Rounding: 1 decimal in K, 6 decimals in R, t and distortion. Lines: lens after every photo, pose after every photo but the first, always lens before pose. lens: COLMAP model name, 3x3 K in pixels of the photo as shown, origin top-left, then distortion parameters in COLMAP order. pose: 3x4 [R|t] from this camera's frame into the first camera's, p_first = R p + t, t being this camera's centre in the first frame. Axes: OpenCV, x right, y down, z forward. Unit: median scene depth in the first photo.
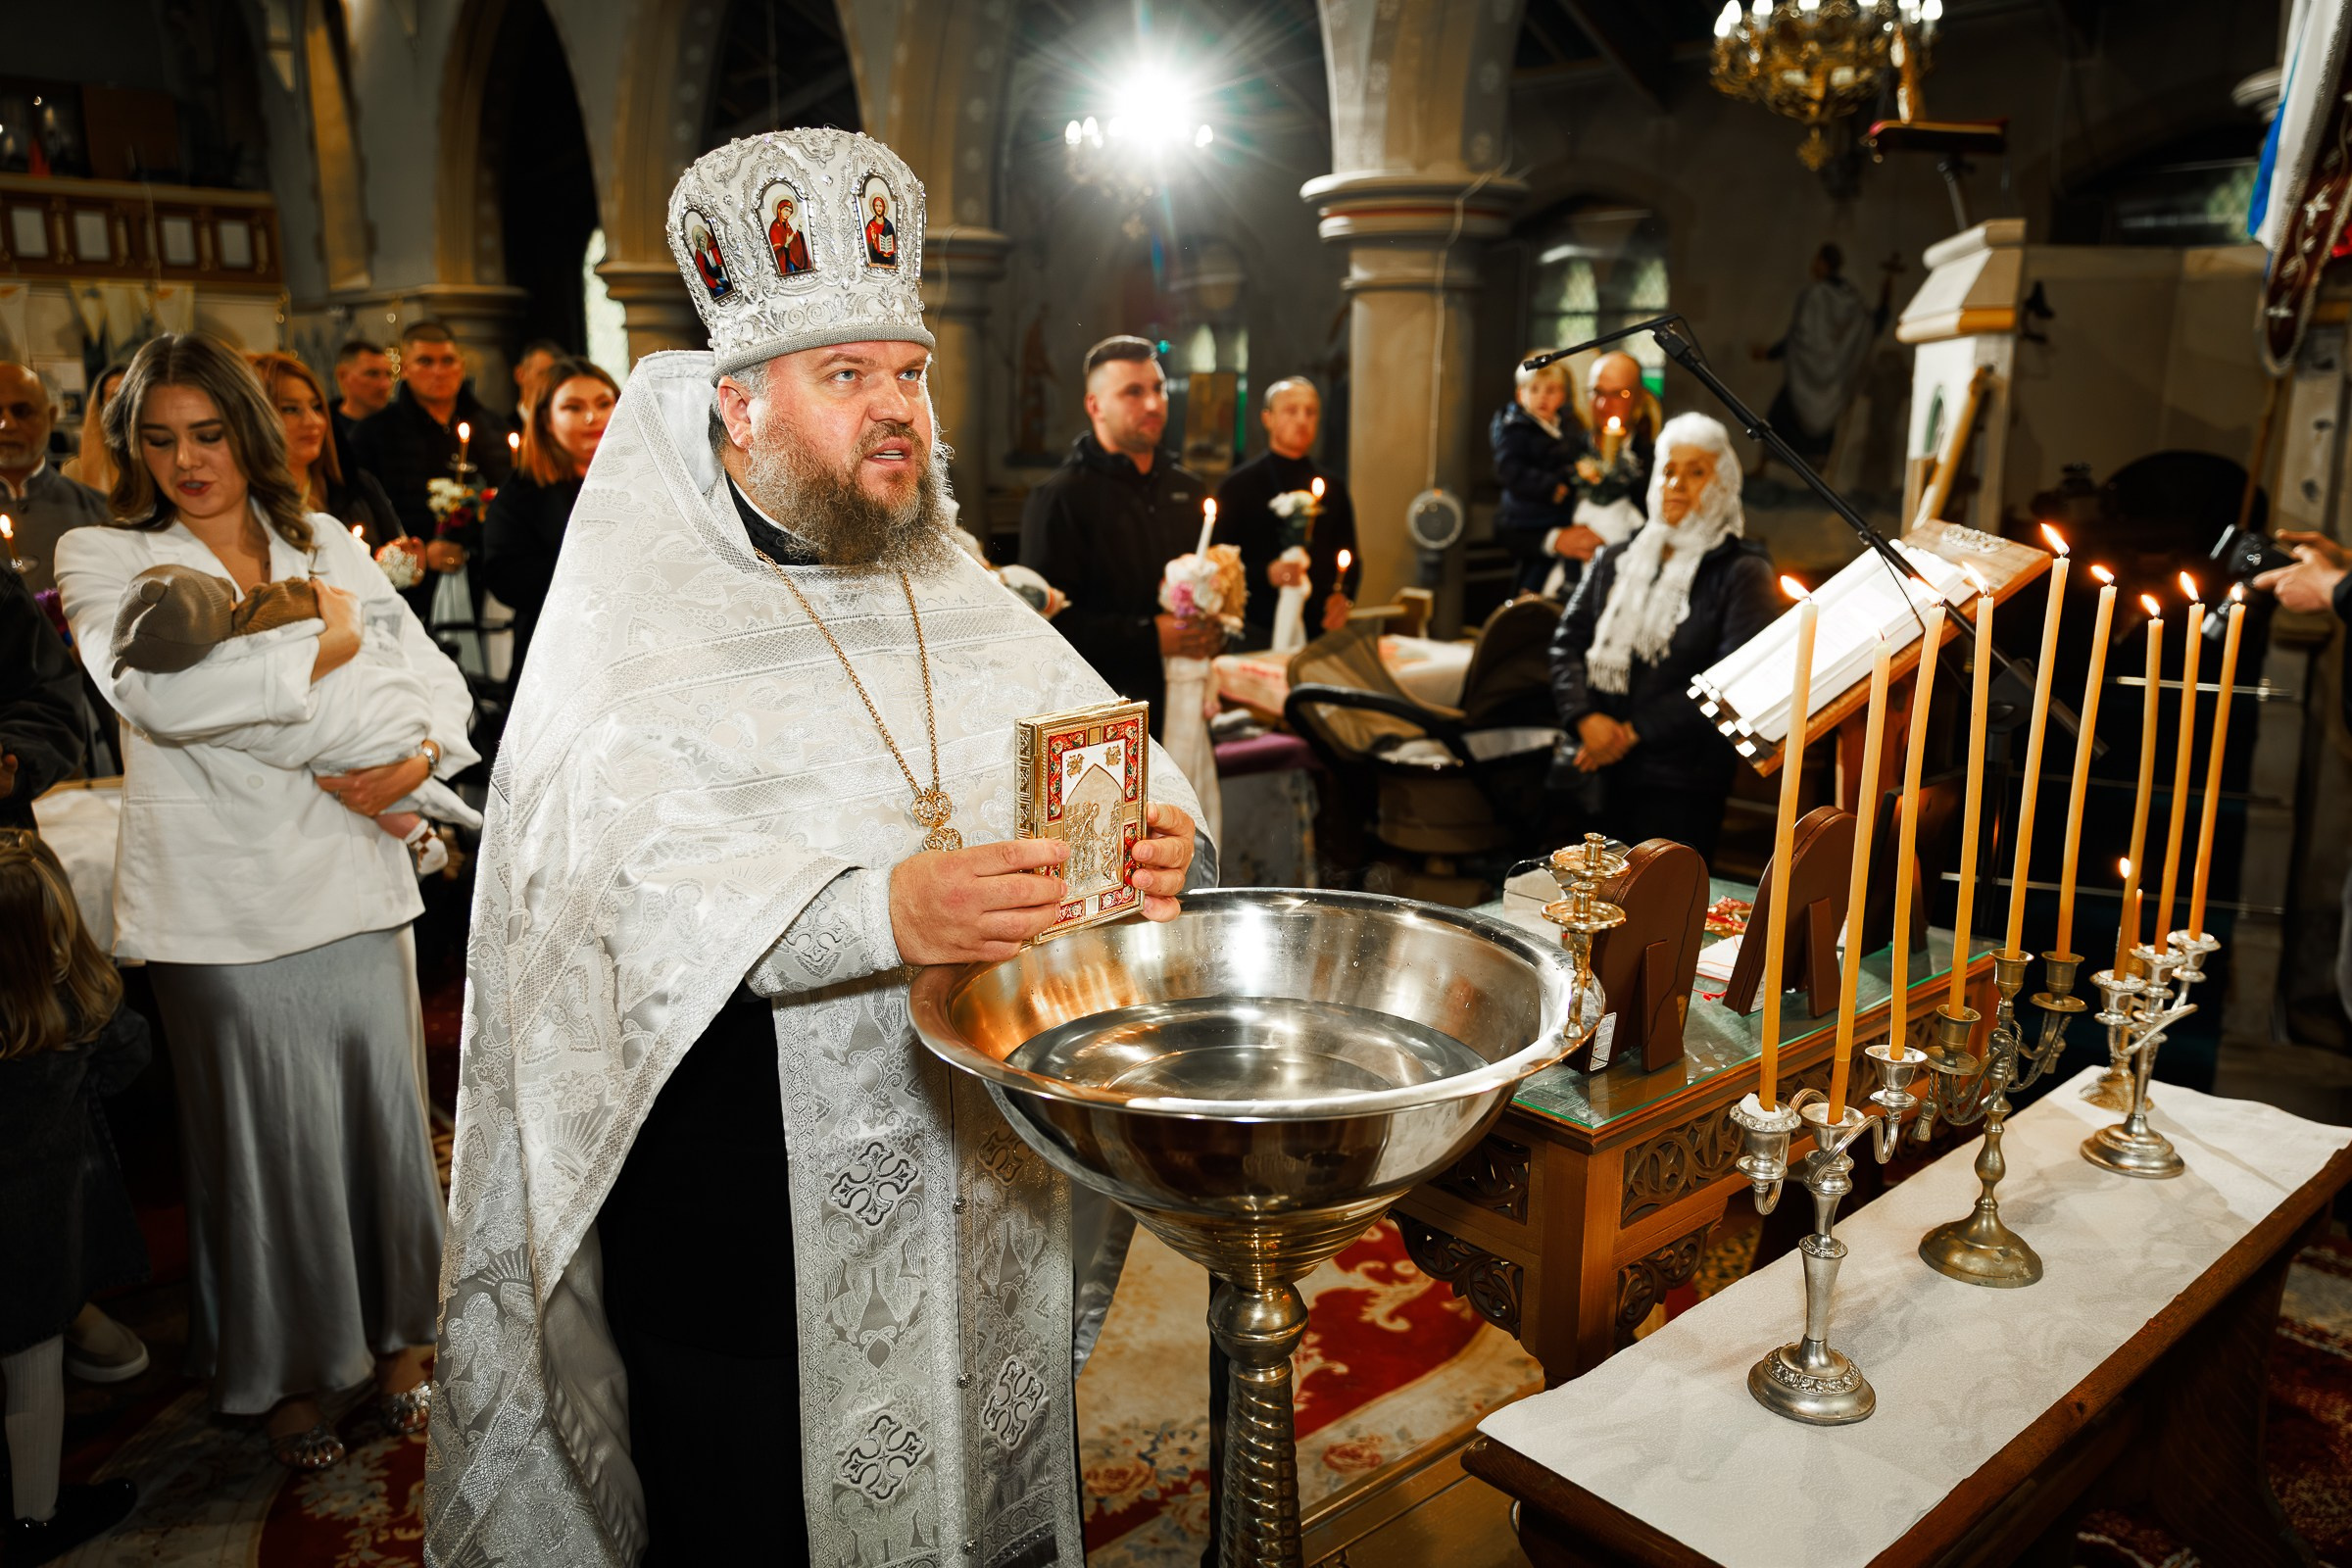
lens RADIAL K [[1838.4, 0, 1263.6], [0, 1838.4, 785.3], [0, 0, 1]] dist [0.025251, 0.009670]
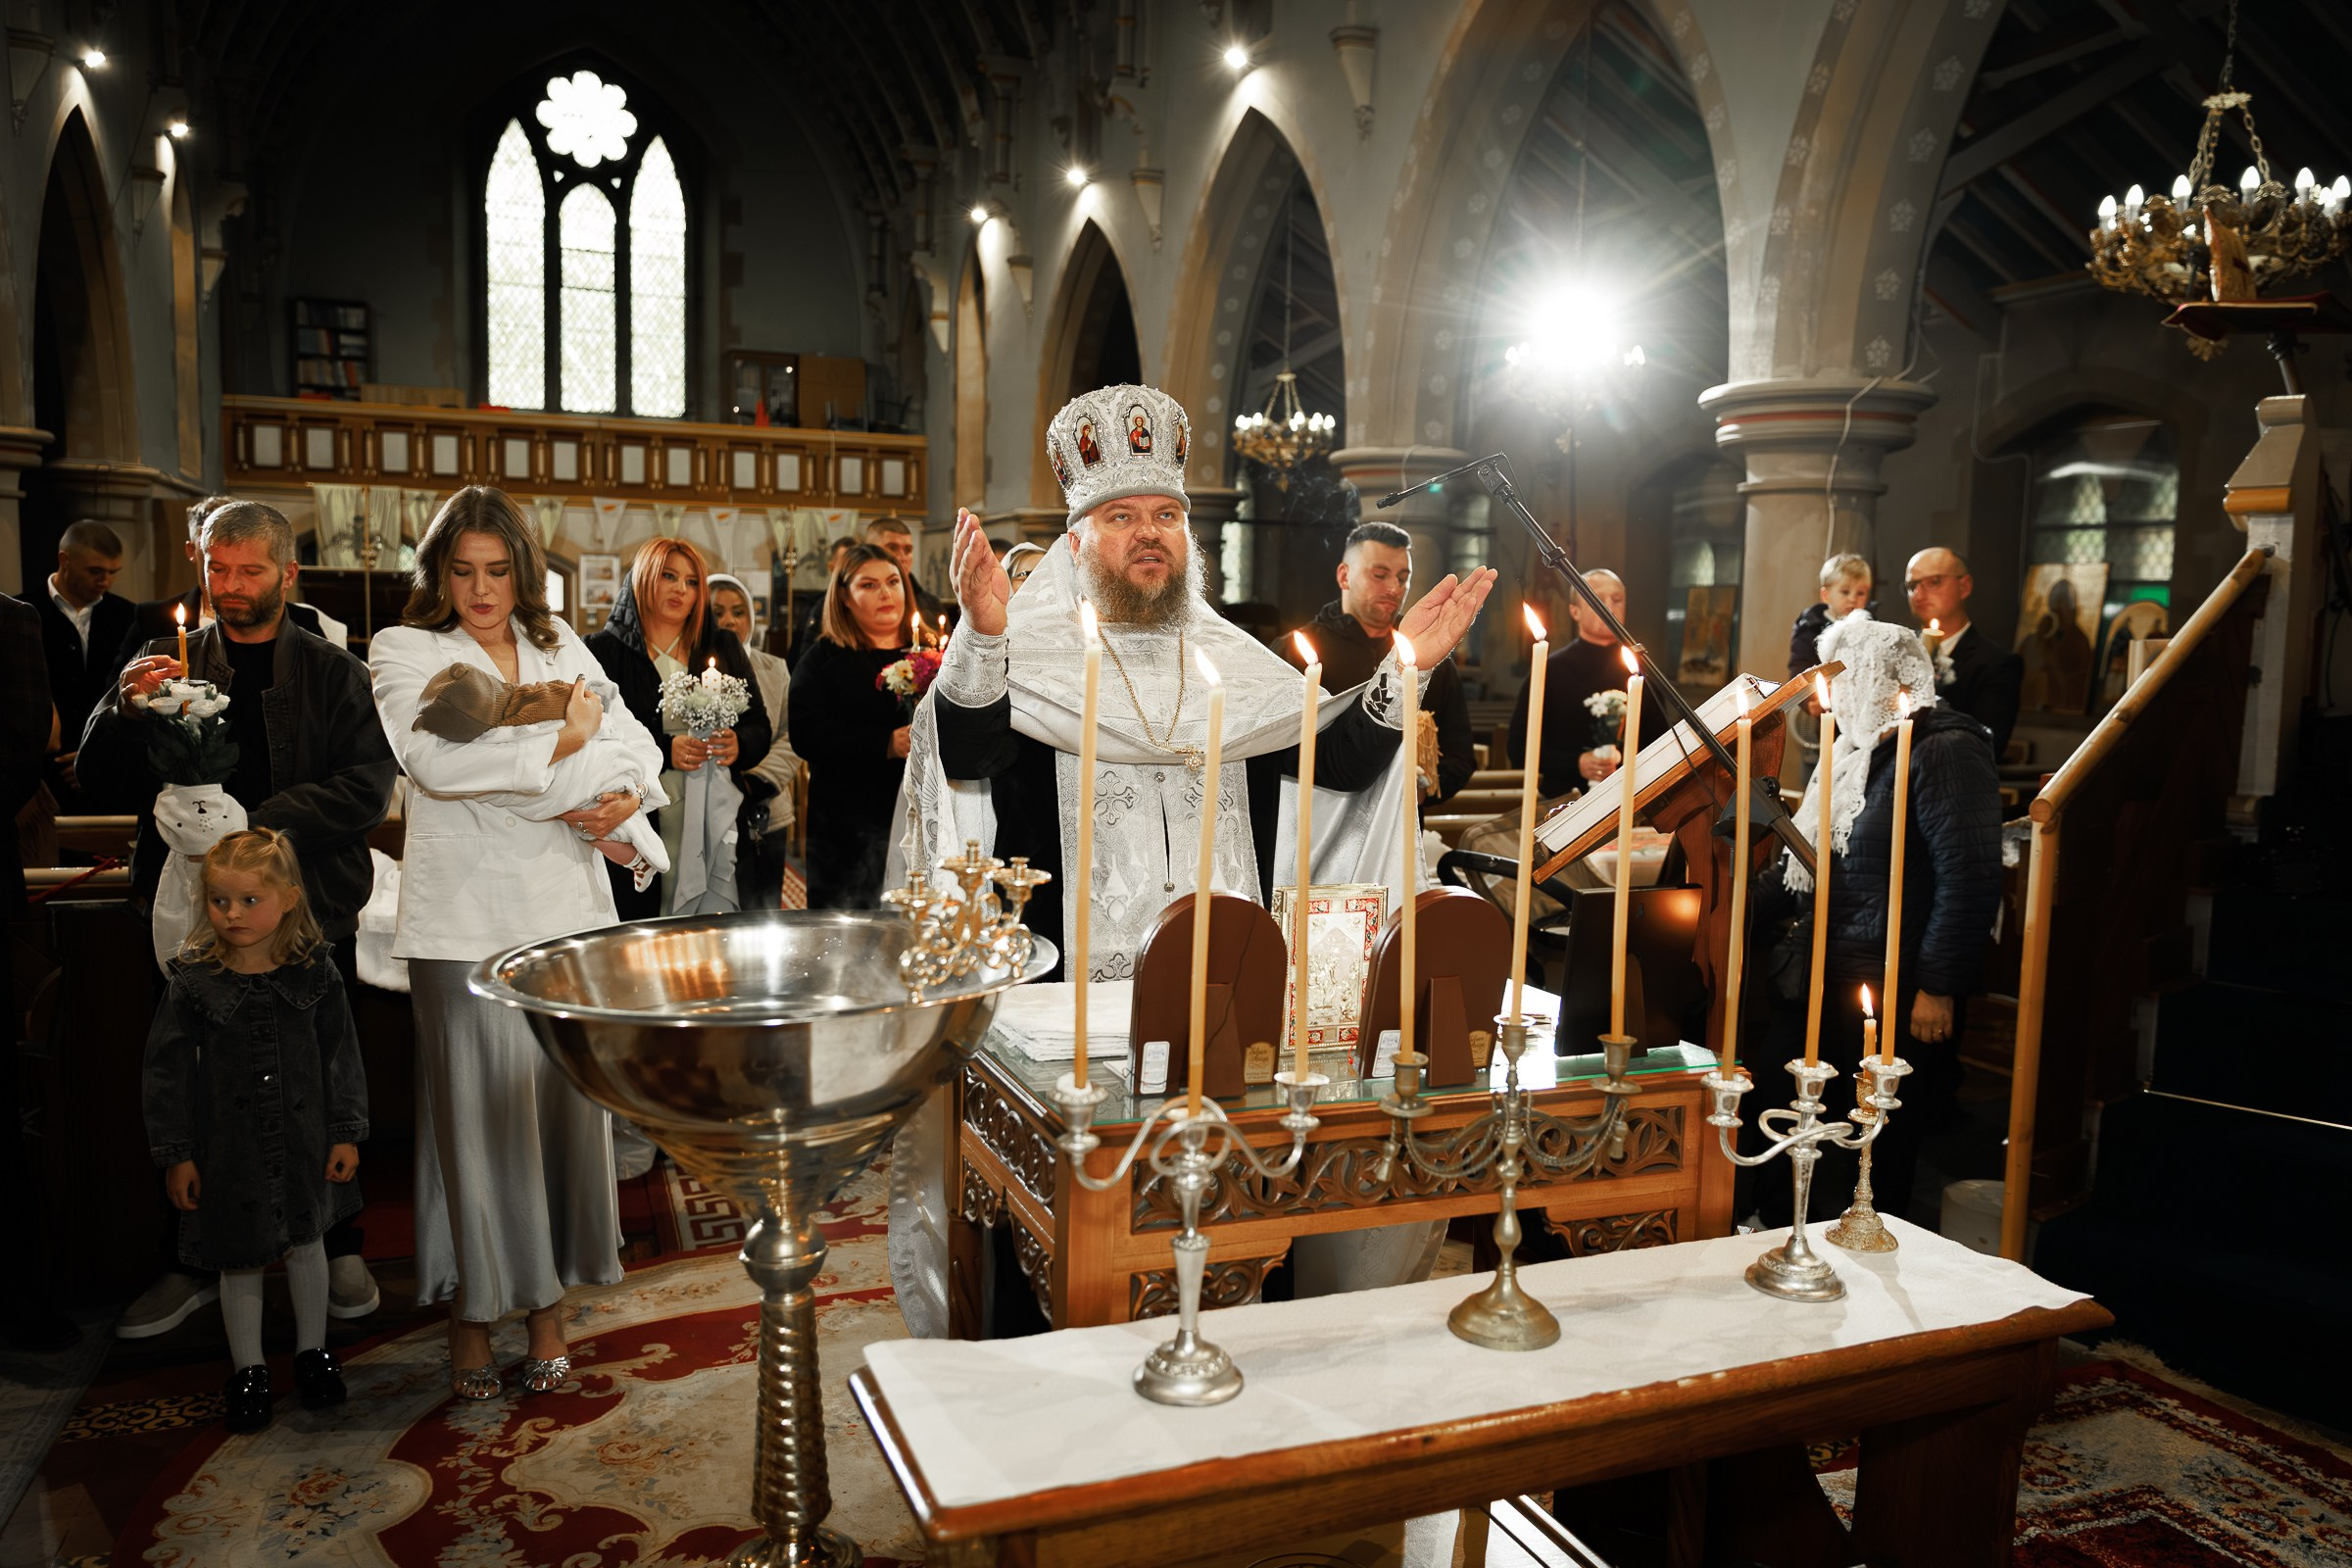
lens RADIAL K [[1838.4, 0, 1263.6], [0, 1838.4, 785.3], [0, 0, 1]] dist [0.025251, 0.009670]
pose [[0.939800, 0.047981, -0.338340, 0.152064], [-0.089126, 0.990242, -0.107135, 0.020837], [0.329898, 0.130840, 0.934906, -0.008888]]
